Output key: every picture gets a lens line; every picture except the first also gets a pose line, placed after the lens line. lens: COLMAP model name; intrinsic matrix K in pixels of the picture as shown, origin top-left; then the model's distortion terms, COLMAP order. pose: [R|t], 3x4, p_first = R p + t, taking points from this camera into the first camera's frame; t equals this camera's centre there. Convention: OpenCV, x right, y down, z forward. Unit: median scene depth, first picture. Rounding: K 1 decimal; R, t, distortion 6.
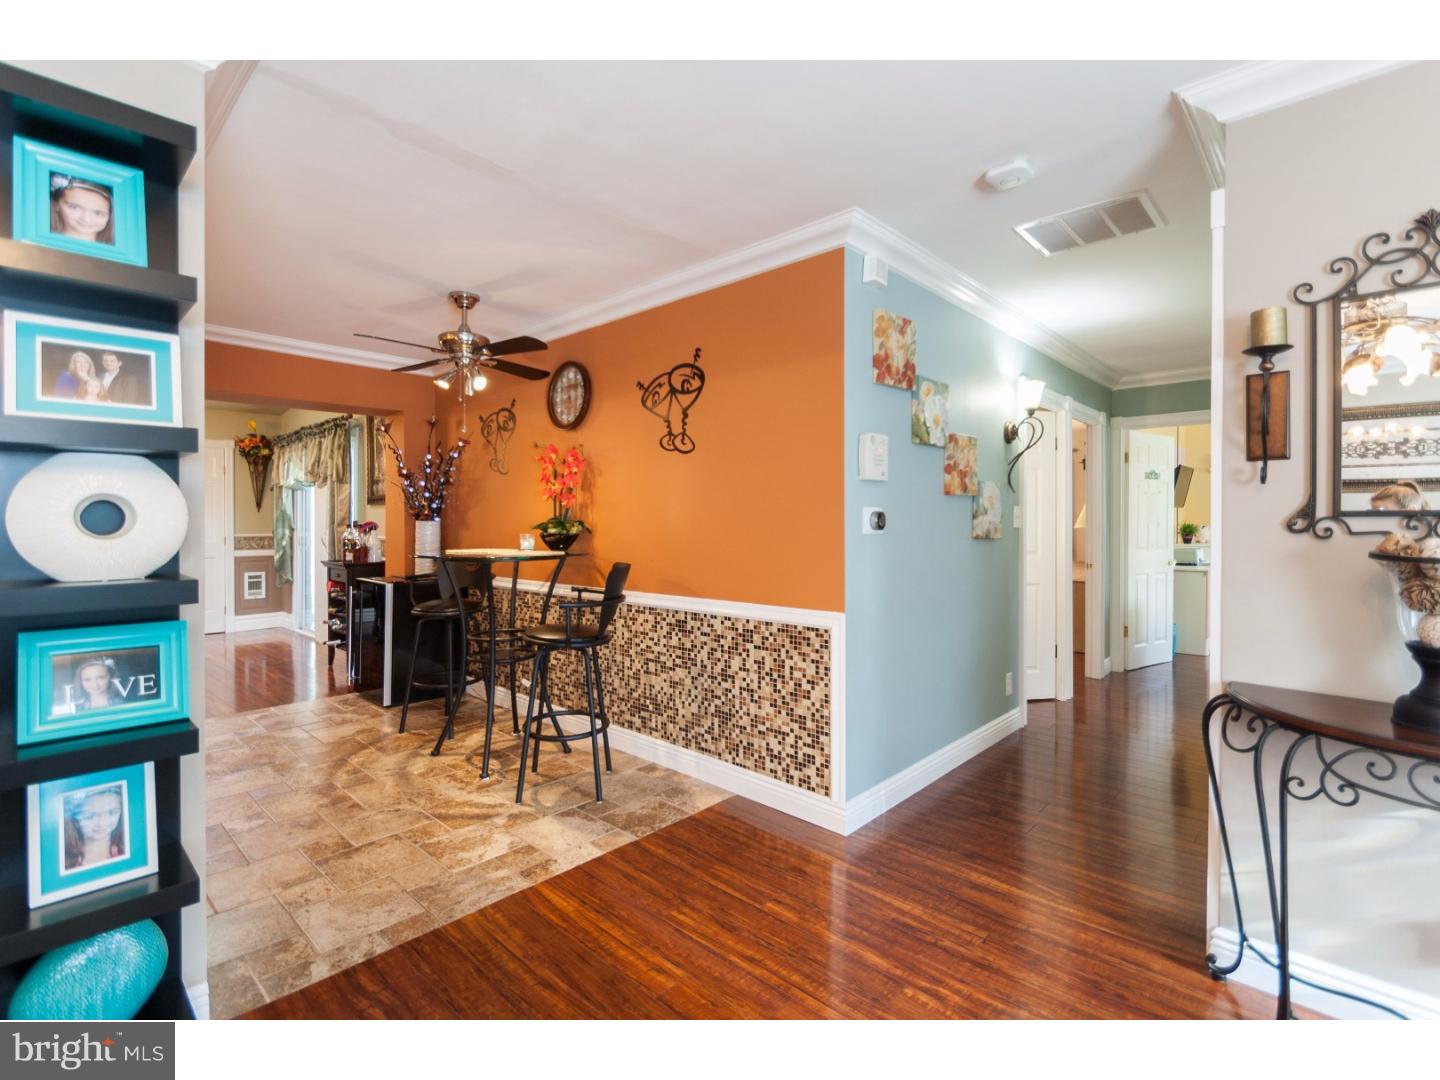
lens RADIAL K [[682.8, 0, 718.8], [0, 682.8, 527.8], [0, 0, 1]] dist [0.002507, -0.004999]
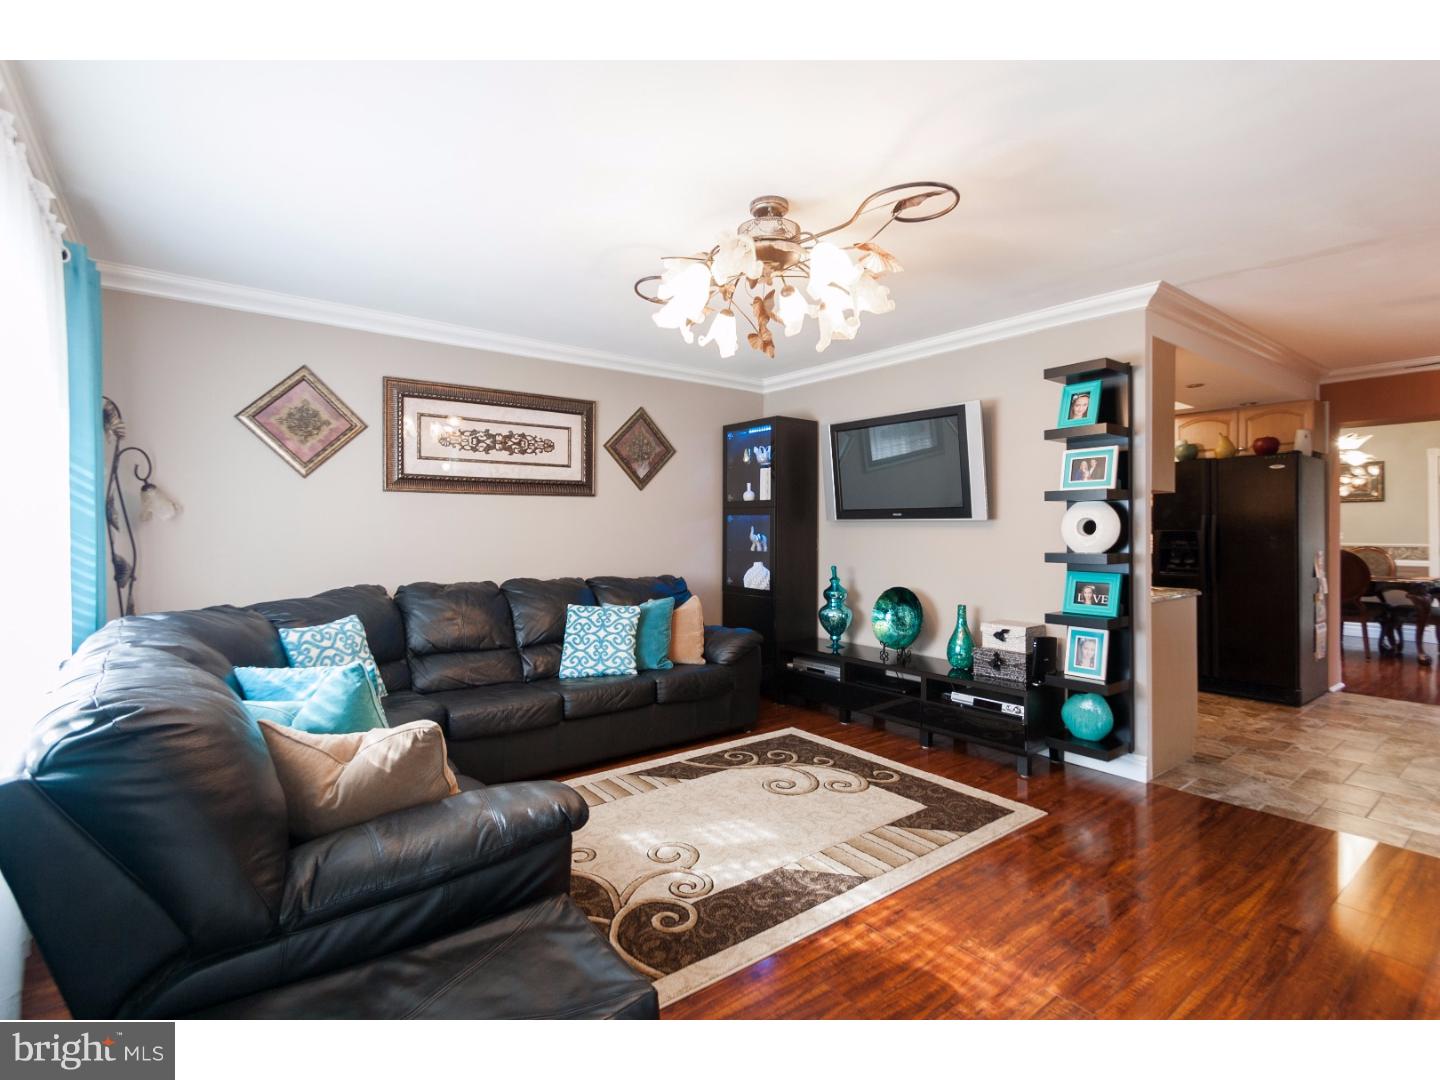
lens RADIAL K [[682.8, 0, 721.1], [0, 682.8, 525.6], [0, 0, 1]] dist [0.002507, -0.004999]
pose [[-0.165633, 0.000440, -0.986187, 1.706318], [-0.004955, 0.999987, 0.001279, -0.017926], [0.986175, 0.005099, -0.165629, 0.101931]]
